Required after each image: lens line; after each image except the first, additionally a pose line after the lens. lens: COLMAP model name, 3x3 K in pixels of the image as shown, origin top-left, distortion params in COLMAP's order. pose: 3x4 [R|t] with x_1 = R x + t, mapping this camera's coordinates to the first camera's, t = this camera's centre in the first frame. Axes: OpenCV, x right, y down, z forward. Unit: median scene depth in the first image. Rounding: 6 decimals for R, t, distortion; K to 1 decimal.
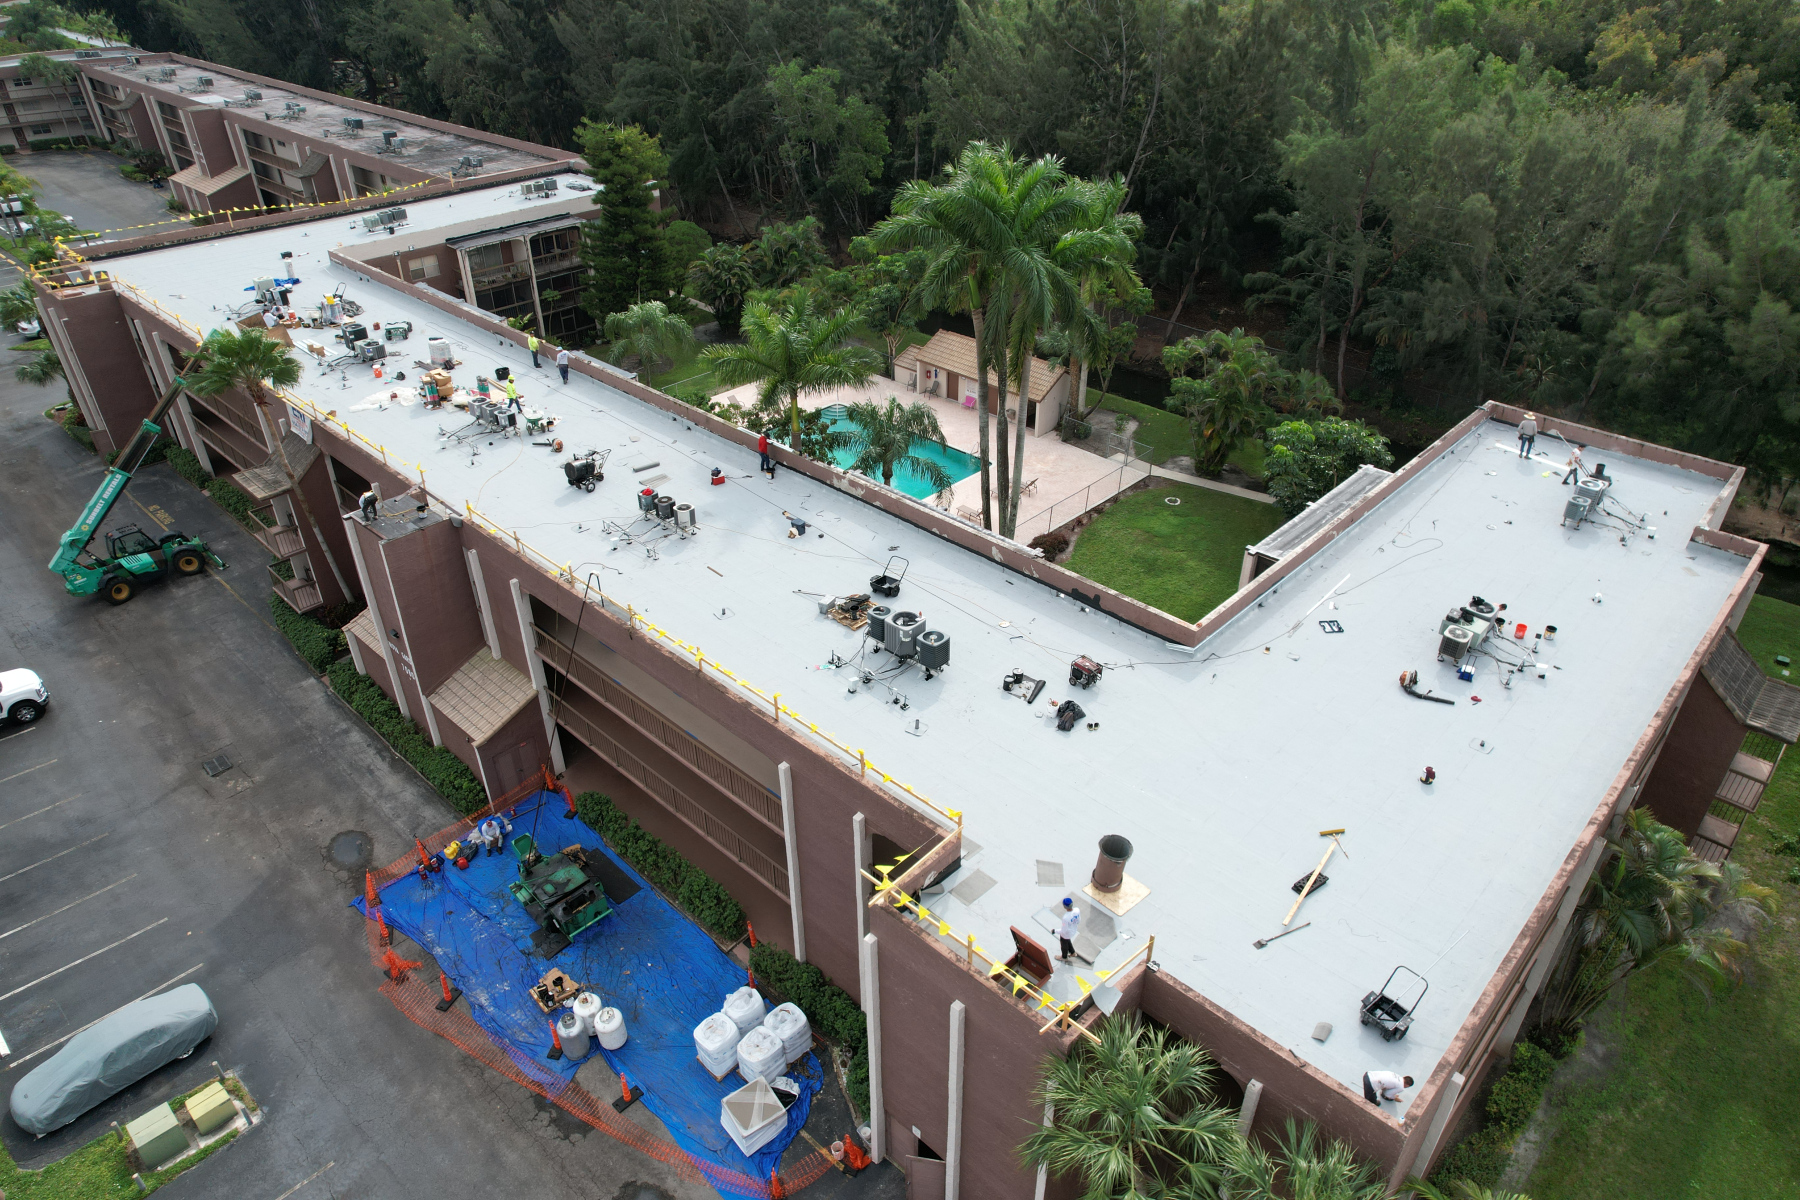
lens RADIAL K [[1146.8, 0, 907.5], [0, 1146.8, 596.8], [0, 0, 1]] dist [-0.061483, 0.056862]
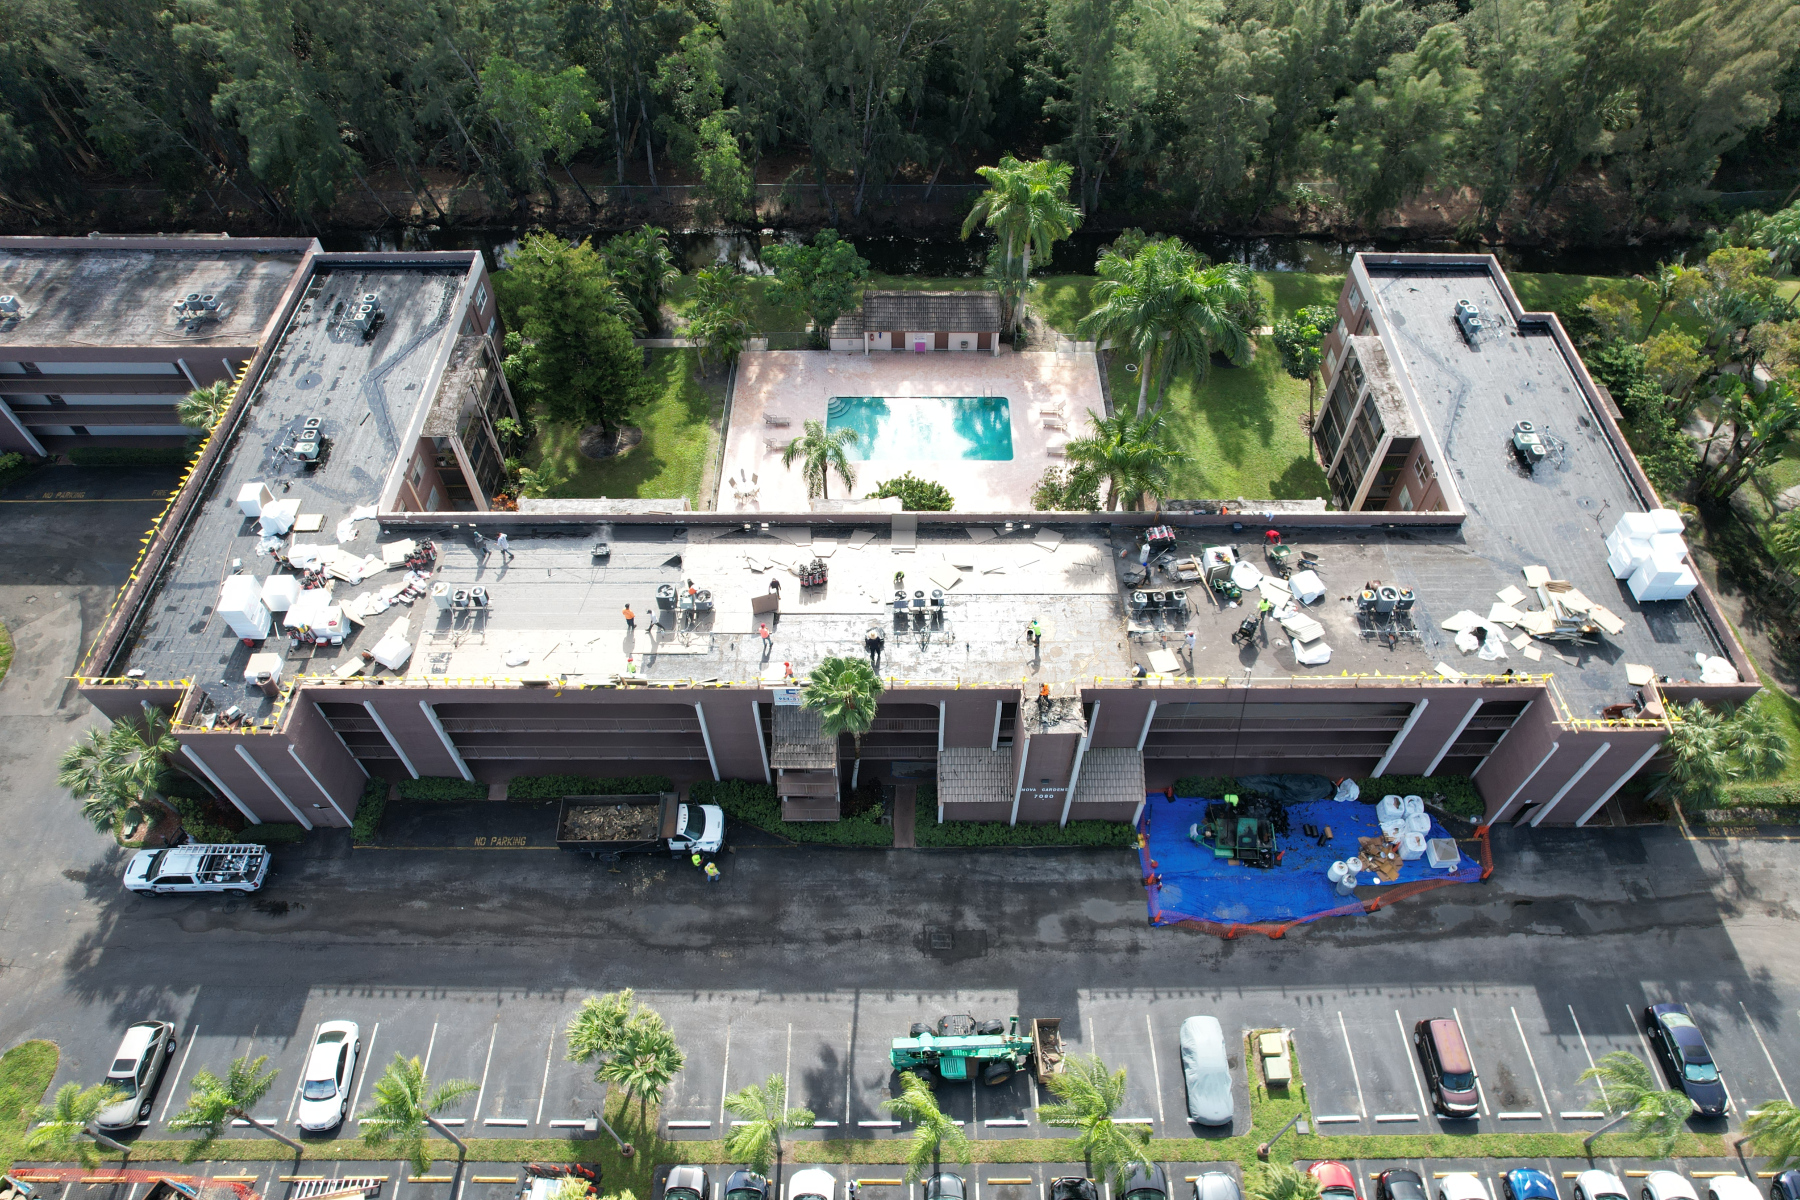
lens RADIAL K [[1146.8, 0, 909.6], [0, 1146.8, 604.3], [0, 0, 1]] dist [-0.061483, 0.056862]
pose [[0.723097, -0.541996, 0.428219, -0.861944], [0.365324, 0.826214, 0.428846, -0.657405], [-0.586233, -0.153659, 0.795437, 0.021042]]
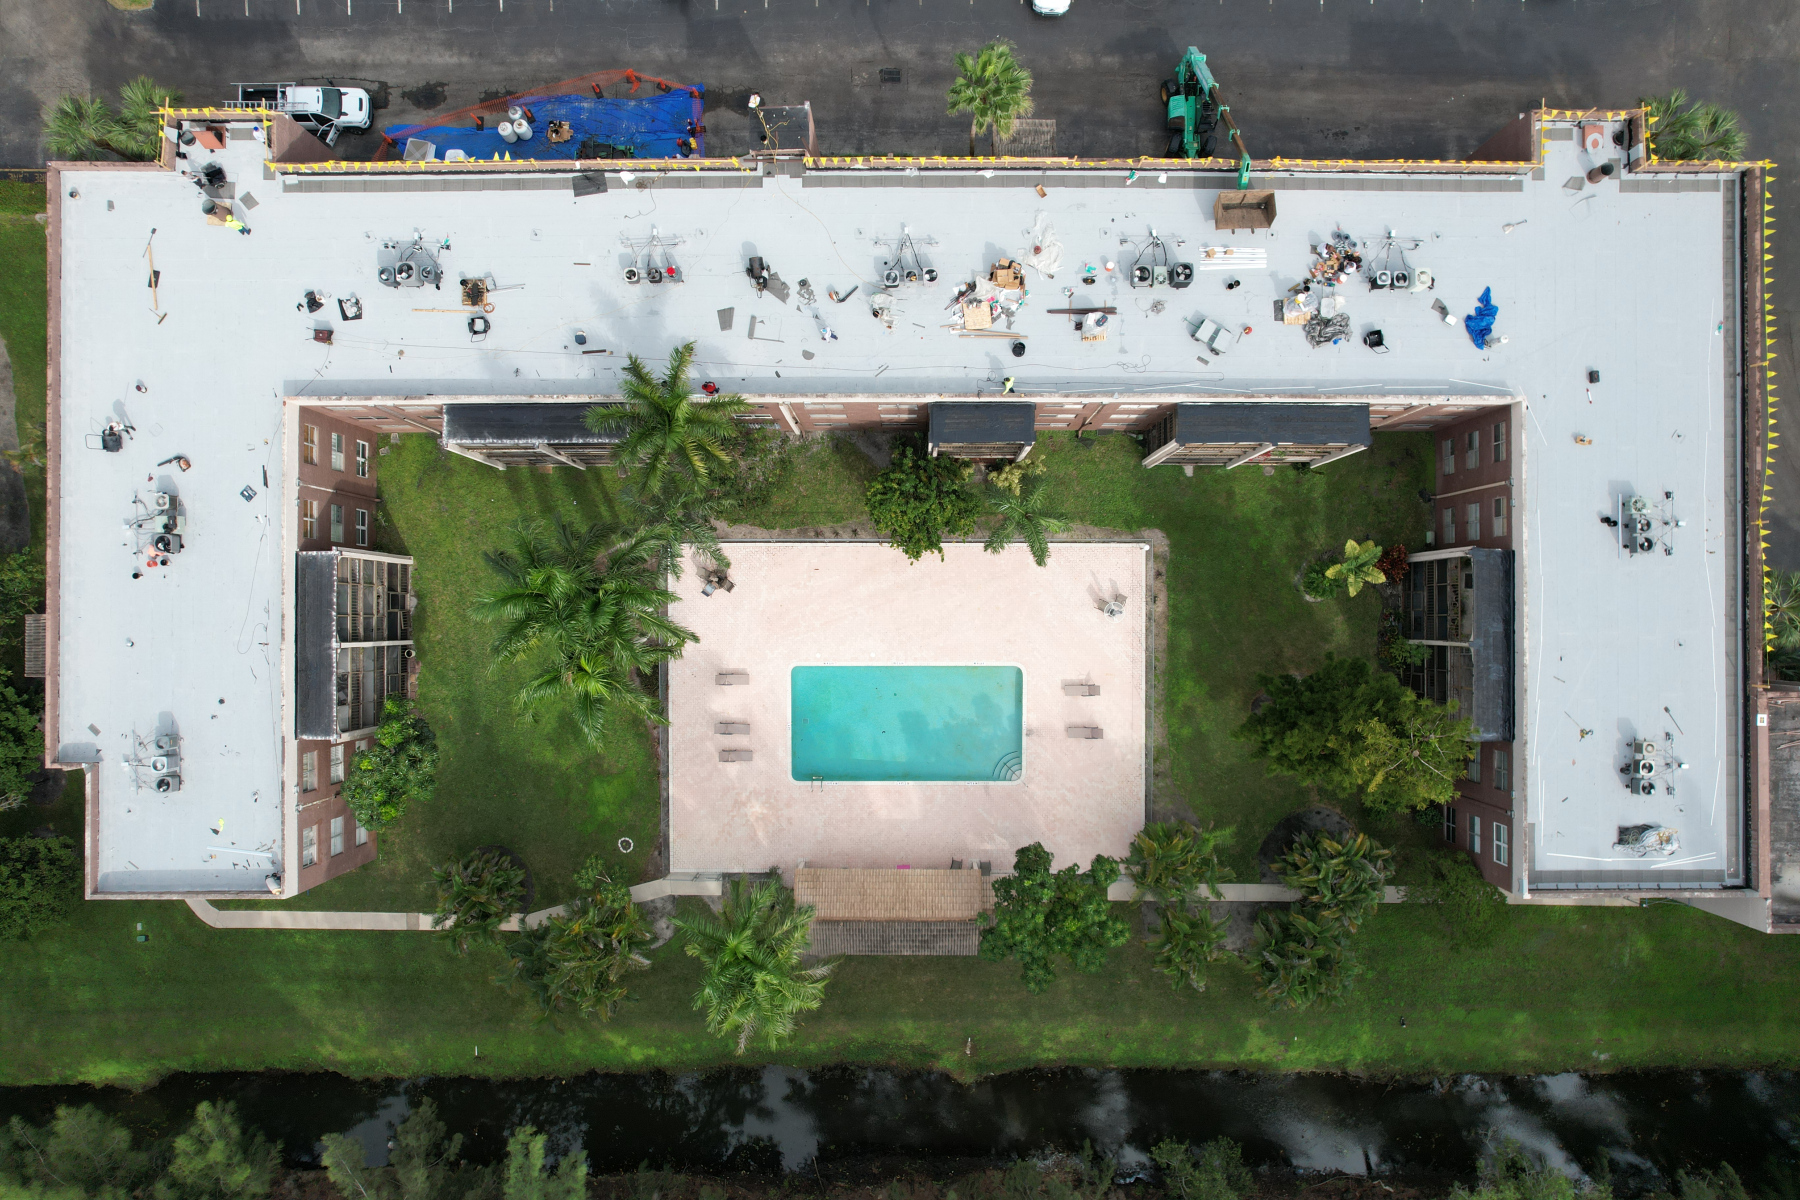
lens RADIAL K [[1146.8, 0, 916.8], [0, 1146.8, 606.1], [0, 0, 1]] dist [-0.061483, 0.056862]
pose [[-0.724952, 0.688754, -0.007916, -0.125816], [-0.372192, -0.382031, 0.845887, -1.201092], [0.579584, 0.616174, 0.533303, 0.566484]]
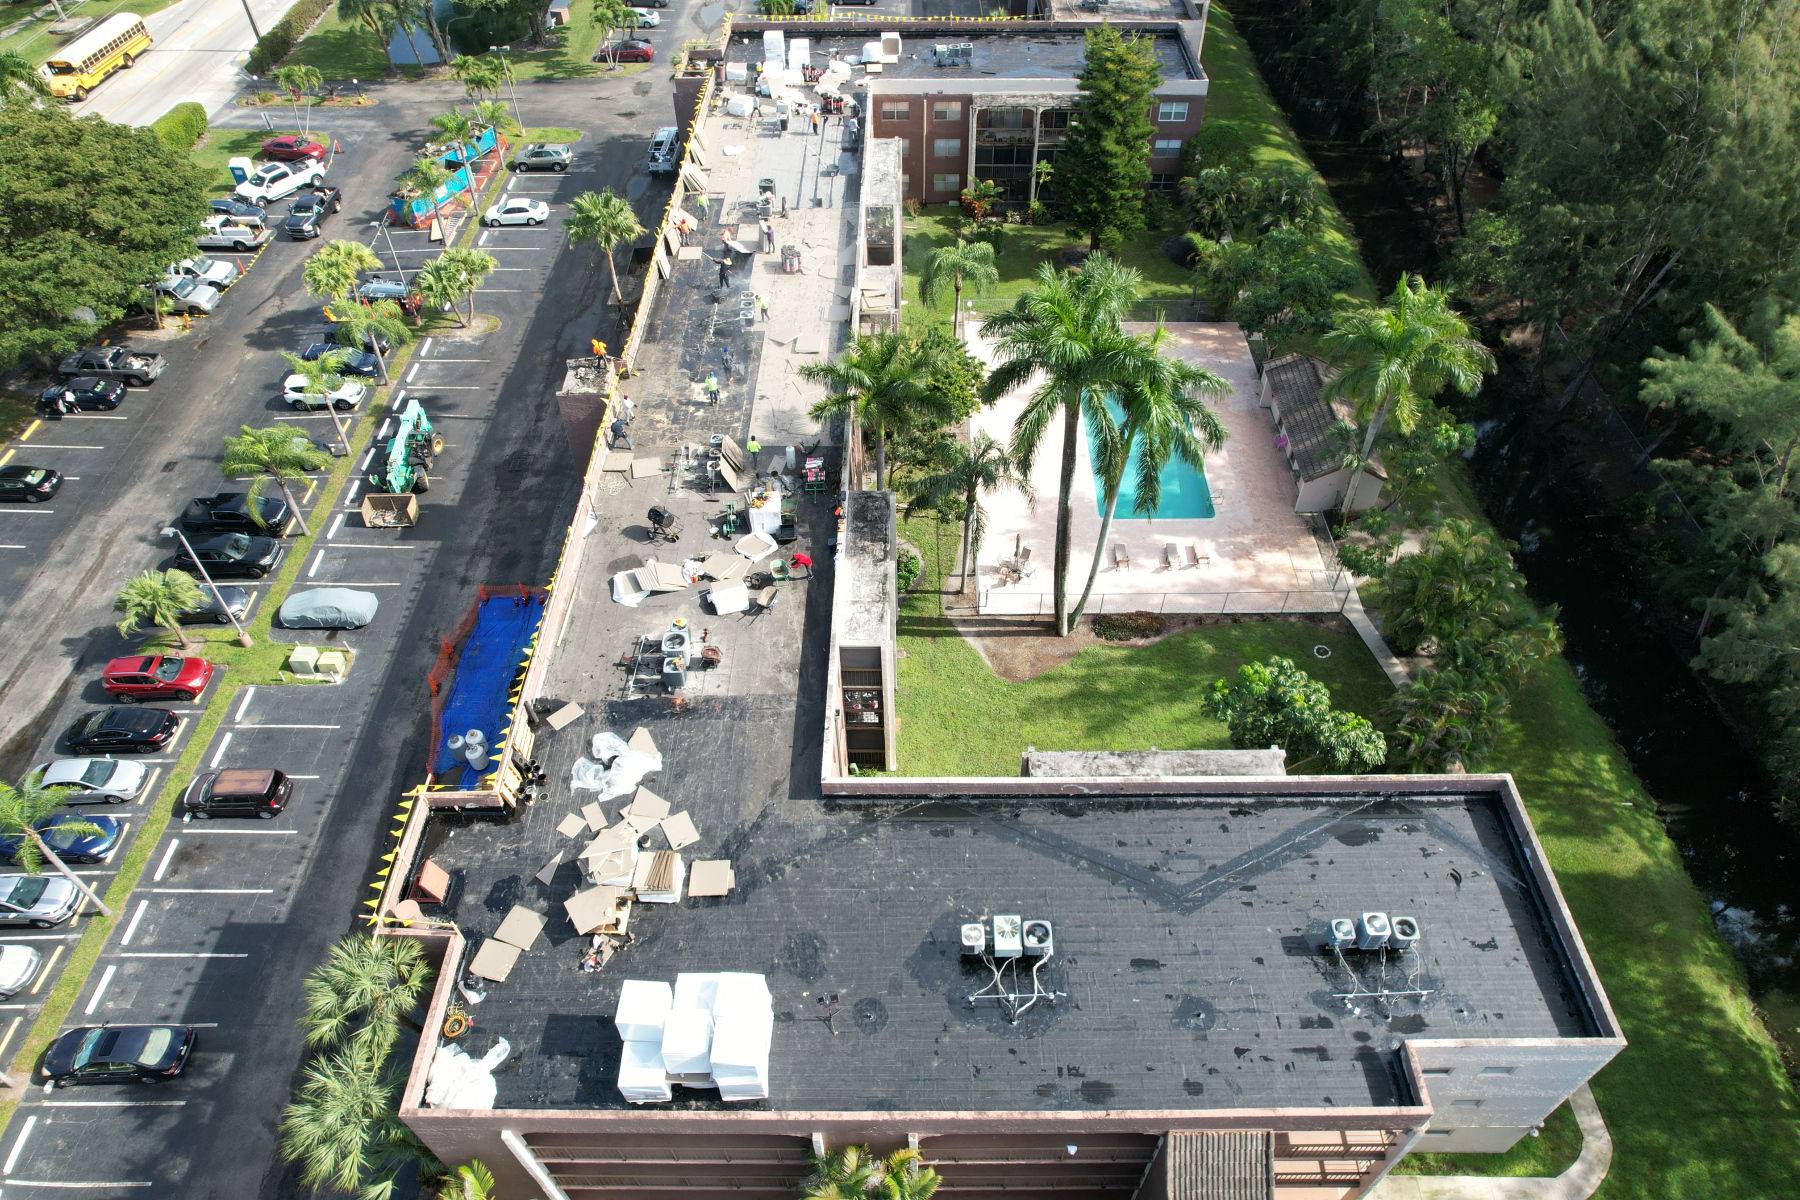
lens RADIAL K [[1146.8, 0, 913.0], [0, 1146.8, 599.3], [0, 0, 1]] dist [-0.061483, 0.056862]
pose [[0.687879, 0.523231, -0.503042, 0.543826], [-0.384154, 0.850483, 0.359311, -0.395238], [0.615831, -0.053917, 0.786031, 0.093623]]
